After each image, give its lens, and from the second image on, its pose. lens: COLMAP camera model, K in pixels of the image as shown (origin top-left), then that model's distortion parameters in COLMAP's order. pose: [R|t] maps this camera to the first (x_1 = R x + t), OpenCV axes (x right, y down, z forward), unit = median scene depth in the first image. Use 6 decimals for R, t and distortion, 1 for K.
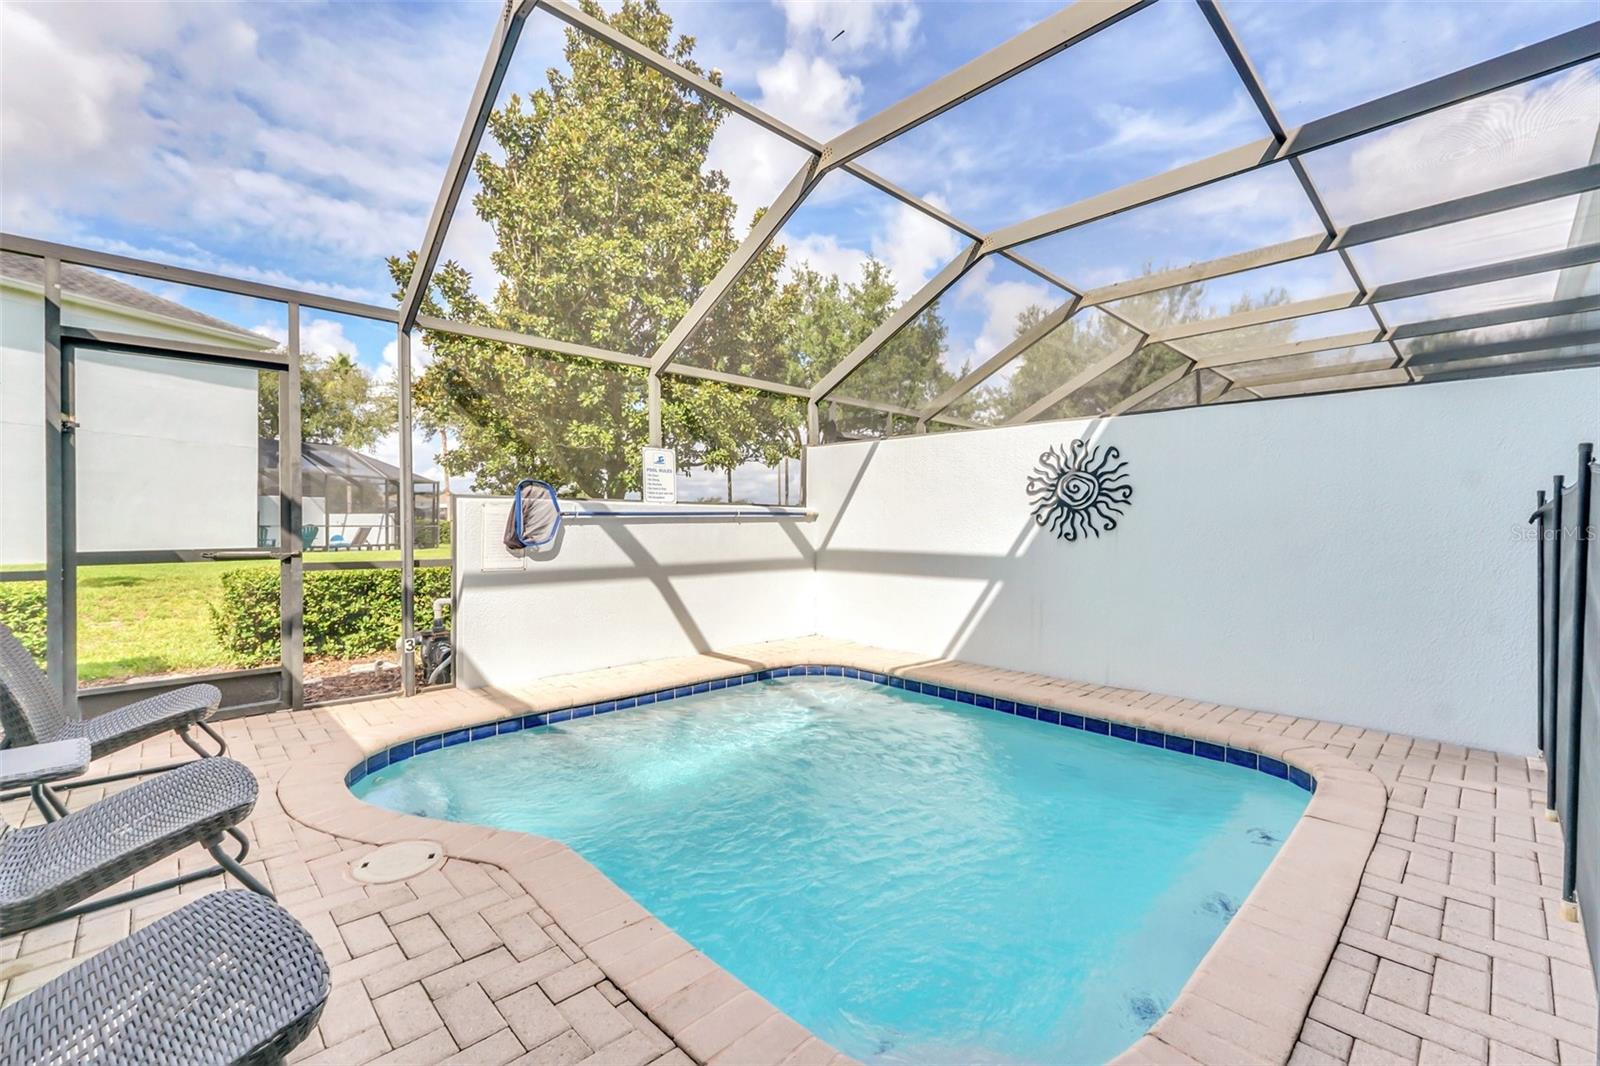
lens RADIAL K [[667.3, 0, 803.3], [0, 667.3, 536.0], [0, 0, 1]] dist [-0.010829, 0.000174]
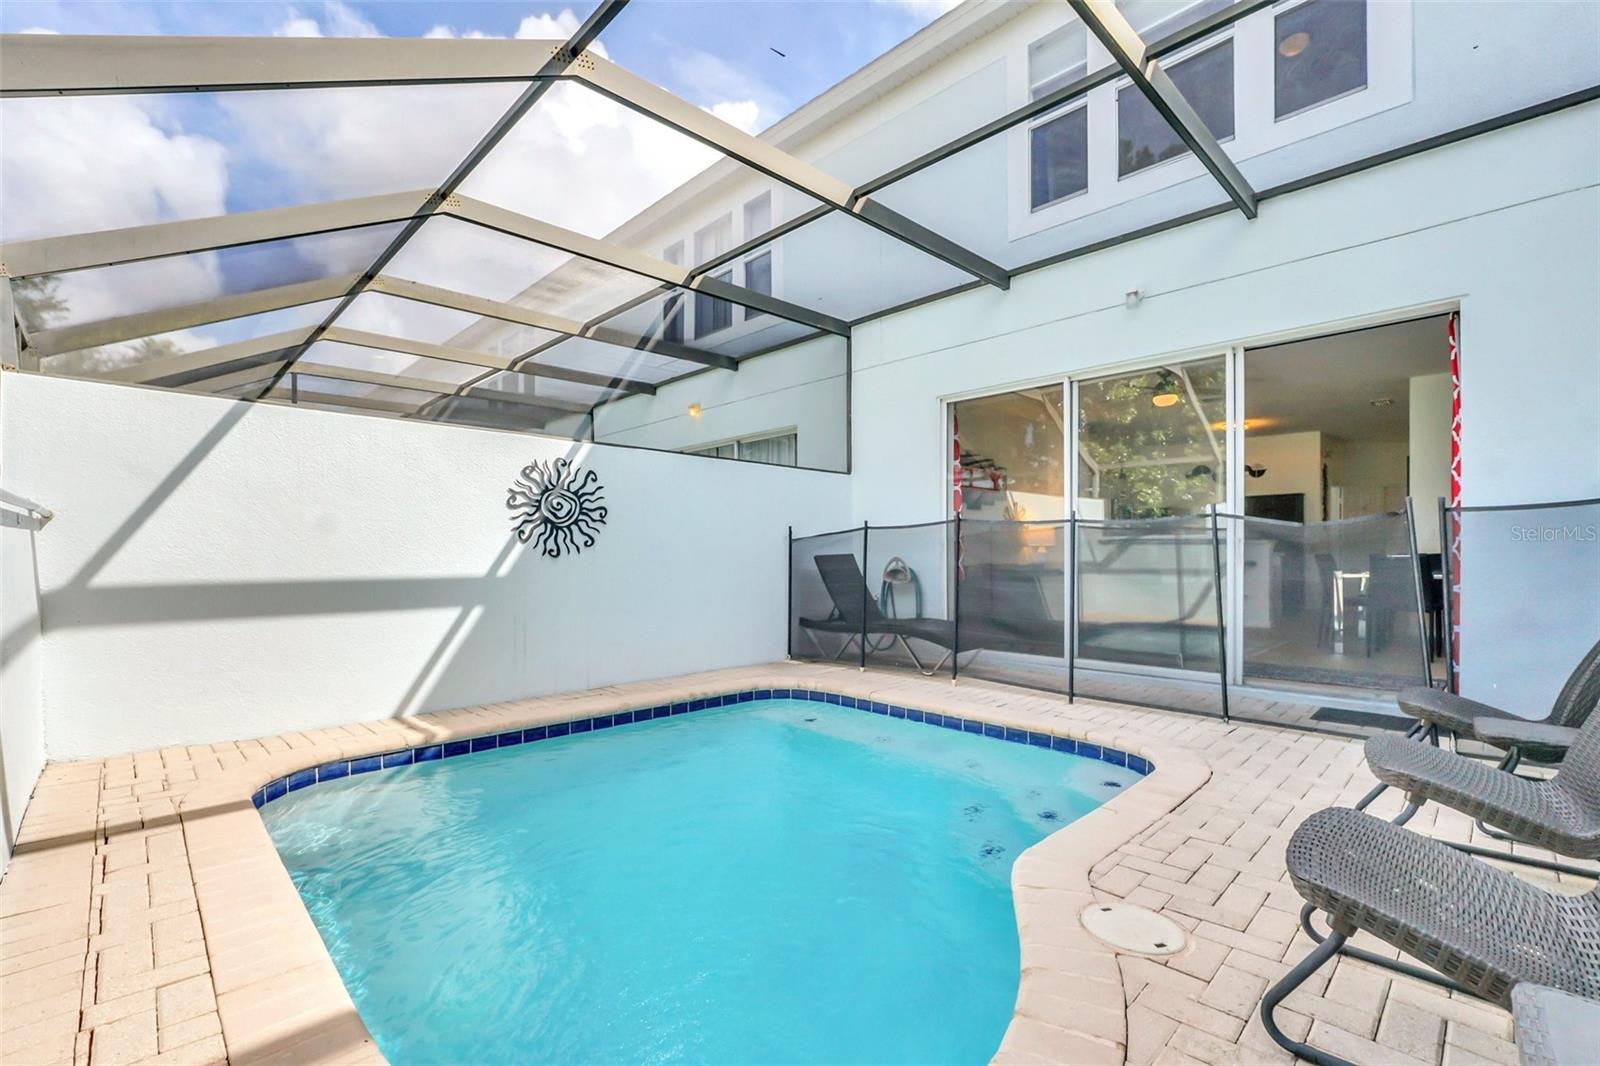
lens RADIAL K [[696.7, 0, 811.2], [0, 696.7, 533.2], [0, 0, 1]] dist [0.000095, 0.000040]
pose [[-0.009428, 0.027563, 0.999576, -0.656912], [0.020737, 0.999410, -0.027363, 0.007572], [-0.999741, 0.020470, -0.009994, 0.618867]]
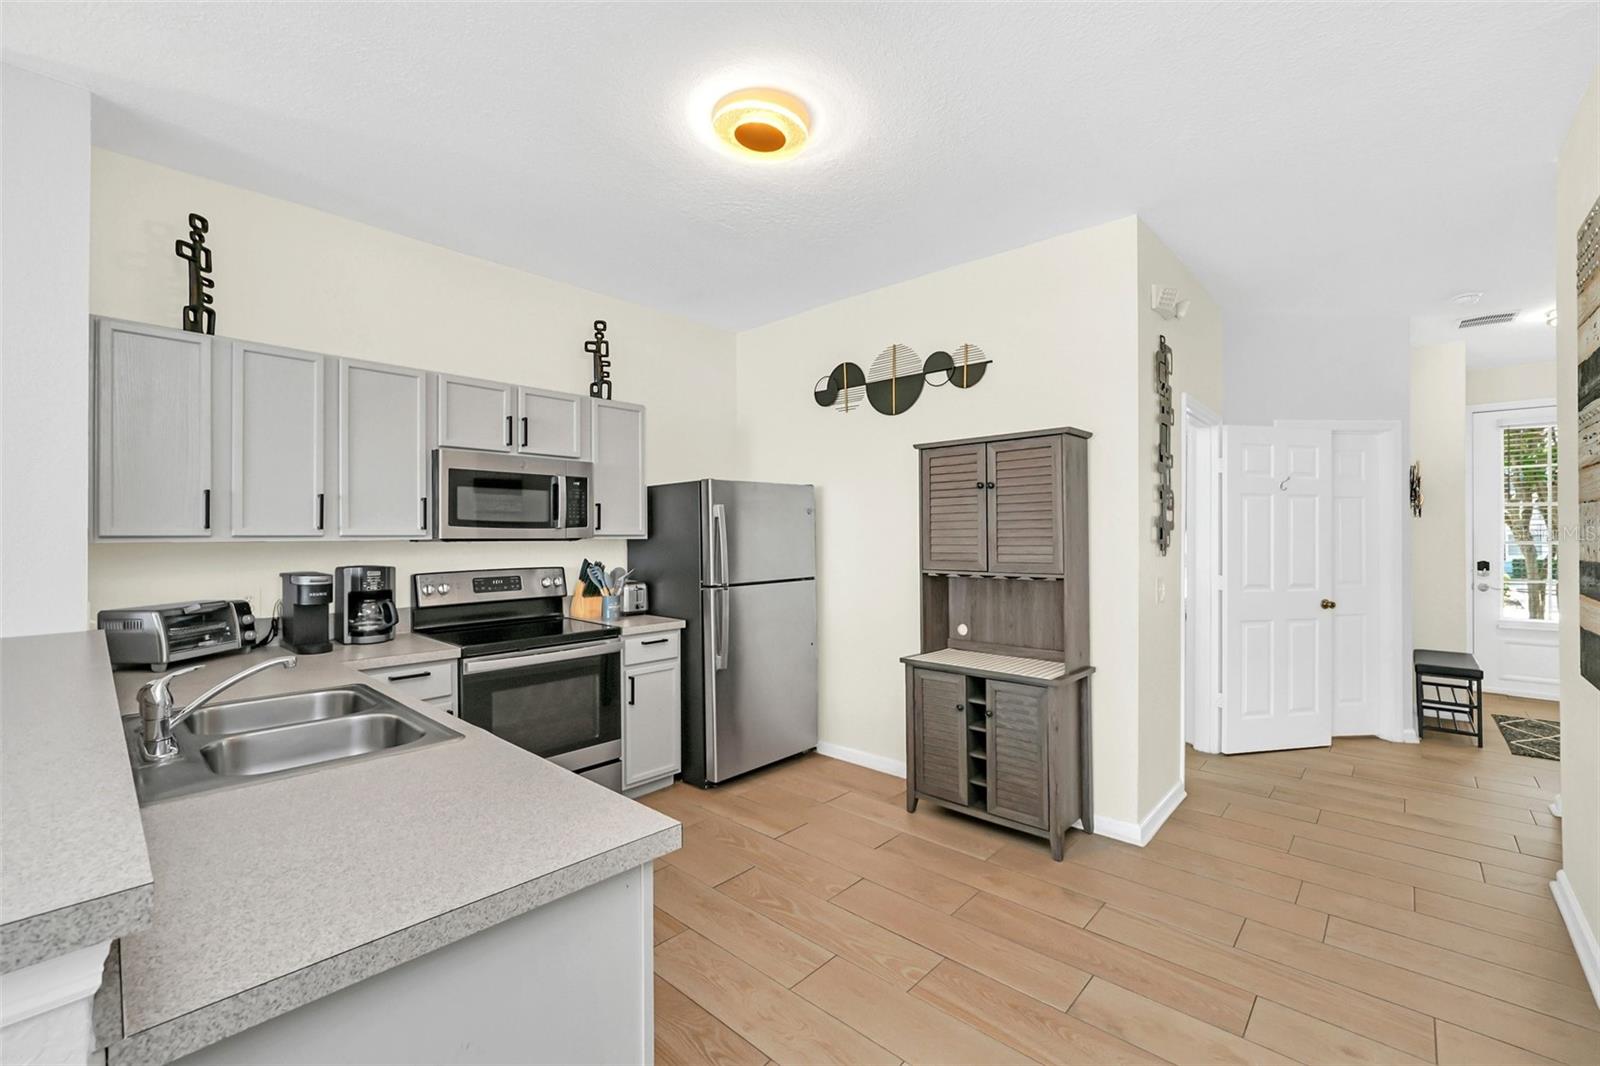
lens RADIAL K [[667.3, 0, 803.3], [0, 667.3, 536.0], [0, 0, 1]] dist [-0.010829, 0.000174]
pose [[-0.060142, -0.004169, 0.998181, 0.997130], [0.019211, 0.999801, 0.005333, -0.061347], [-0.998005, 0.019497, -0.060050, -0.718407]]
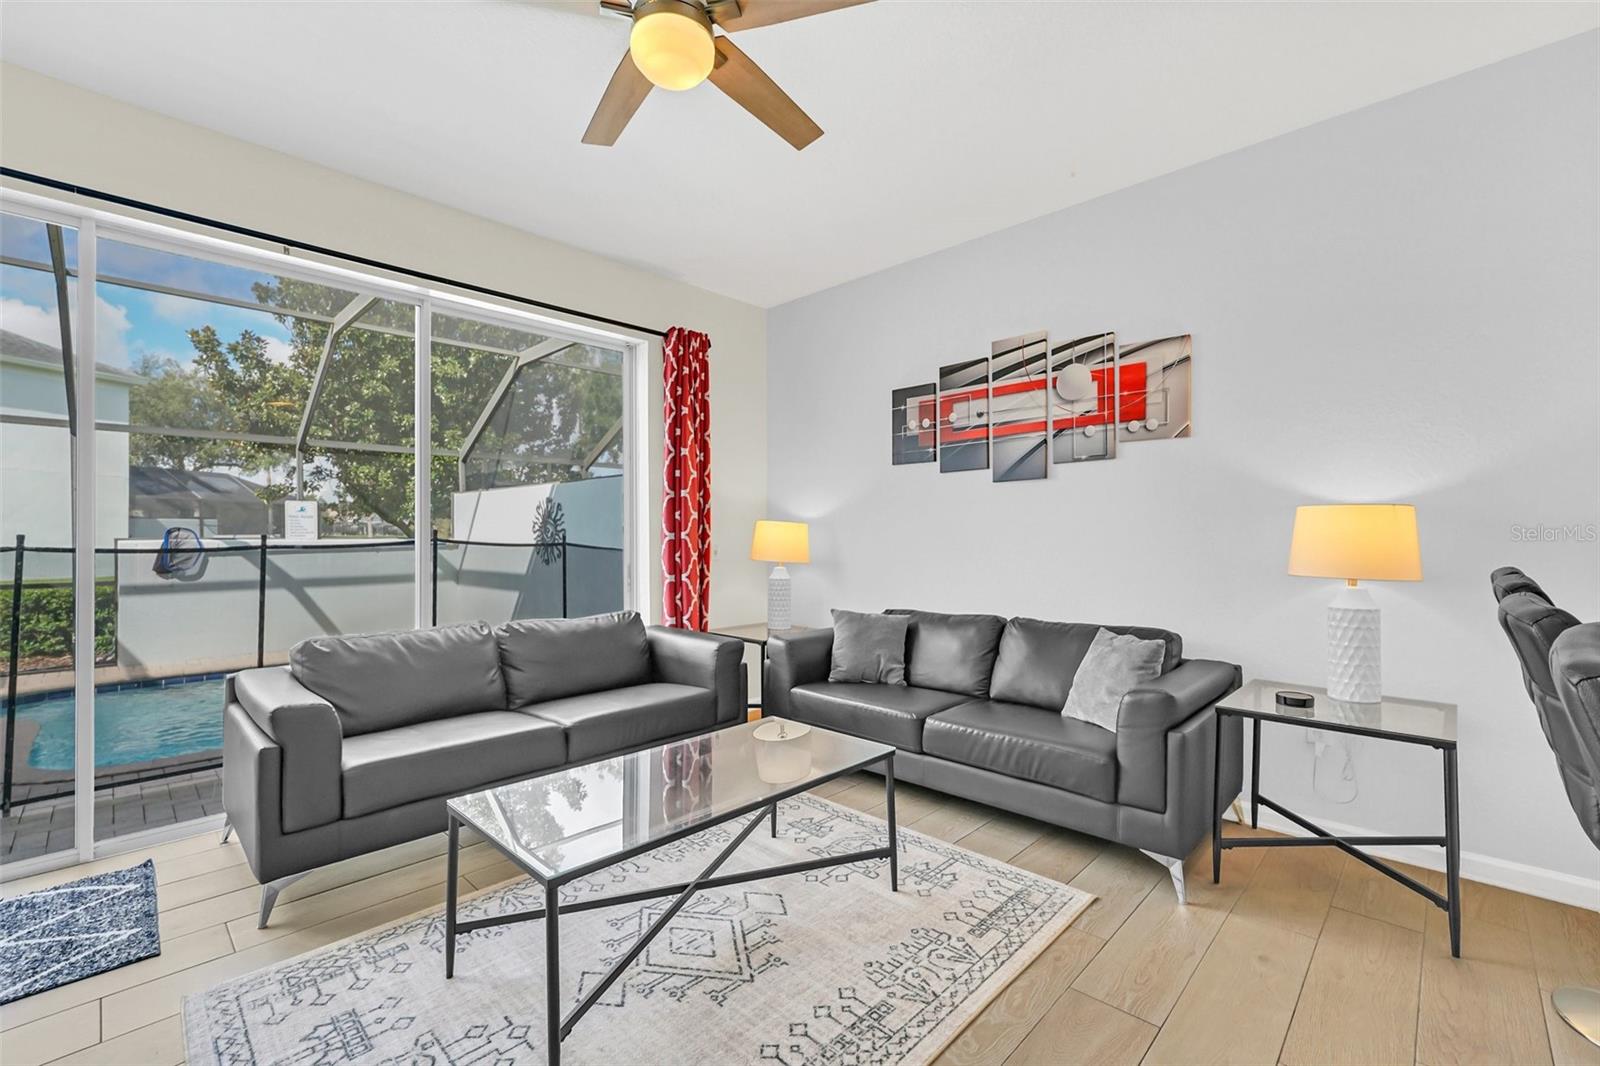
lens RADIAL K [[693.7, 0, 800.0], [0, 693.7, 533.0], [0, 0, 1]] dist [-0.021001, 0.008480]
pose [[0.999450, -0.007451, 0.032298, 0.919716], [0.008170, 0.999720, -0.022197, -0.024623], [-0.032124, 0.022448, 0.999232, -0.575327]]
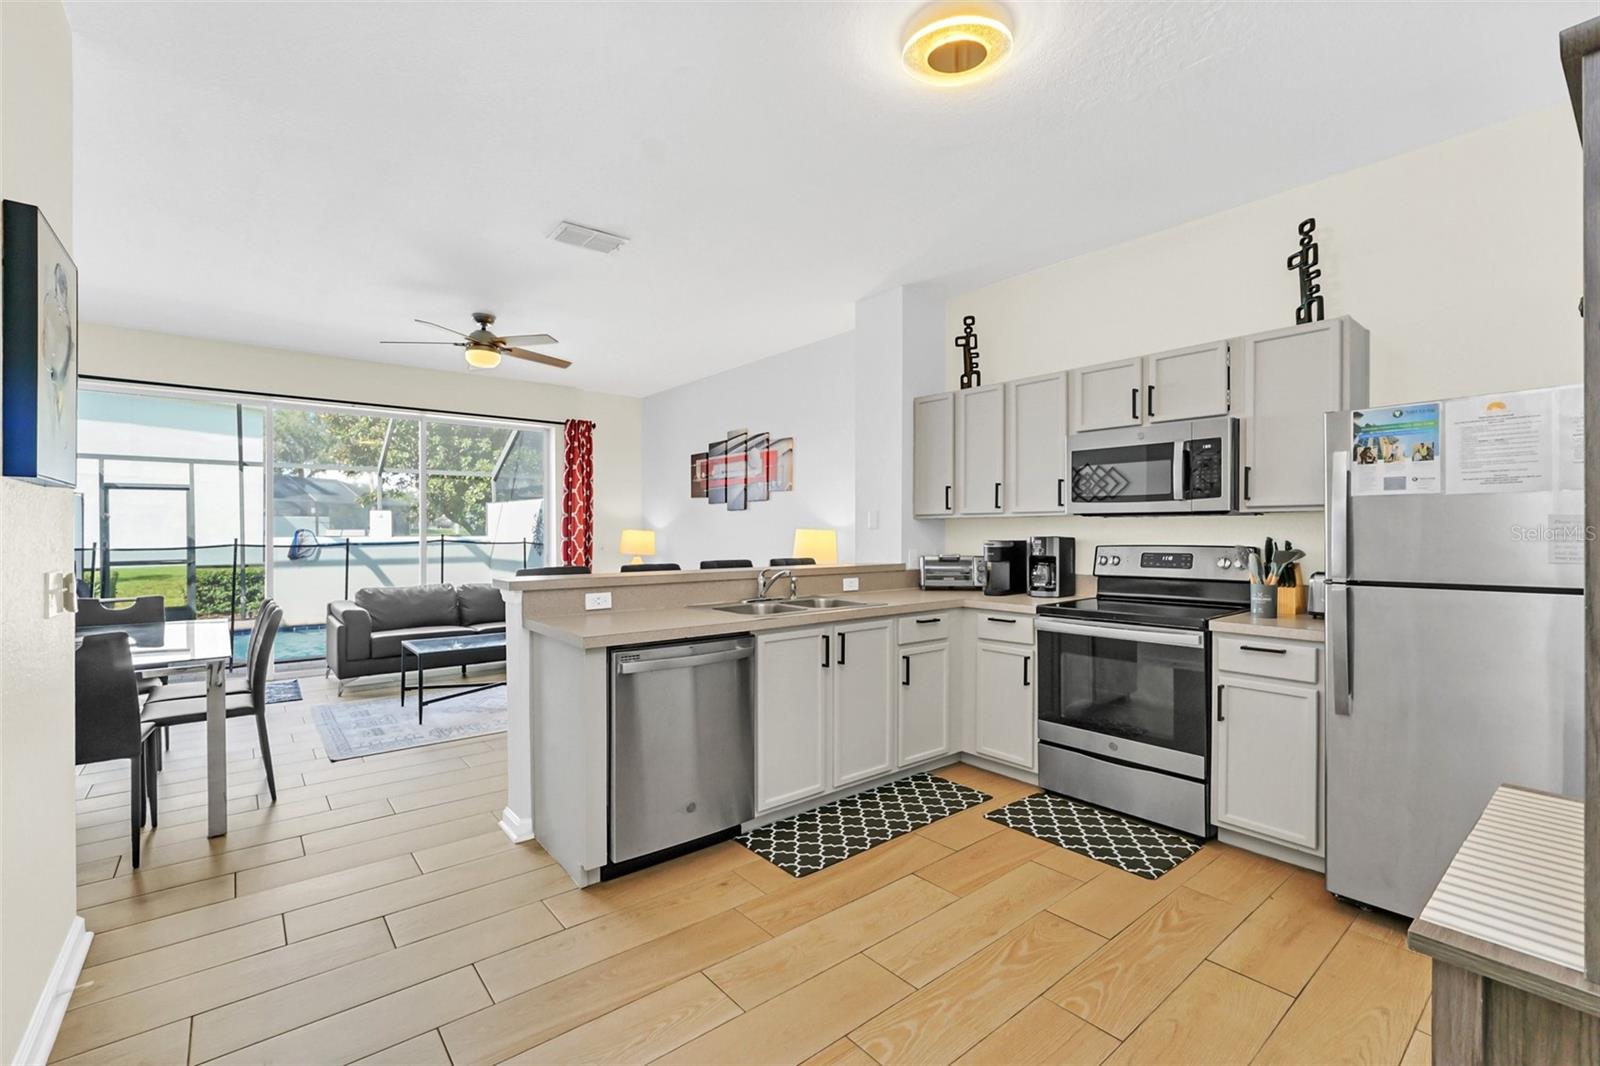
lens RADIAL K [[683.3, 0, 803.7], [0, 683.3, 531.3], [0, 0, 1]] dist [-0.008481, 0.000672]
pose [[0.997936, -0.004877, -0.064027, 1.404009], [0.003866, 0.999866, -0.015895, -0.032764], [0.064096, 0.015615, 0.997822, -1.167790]]
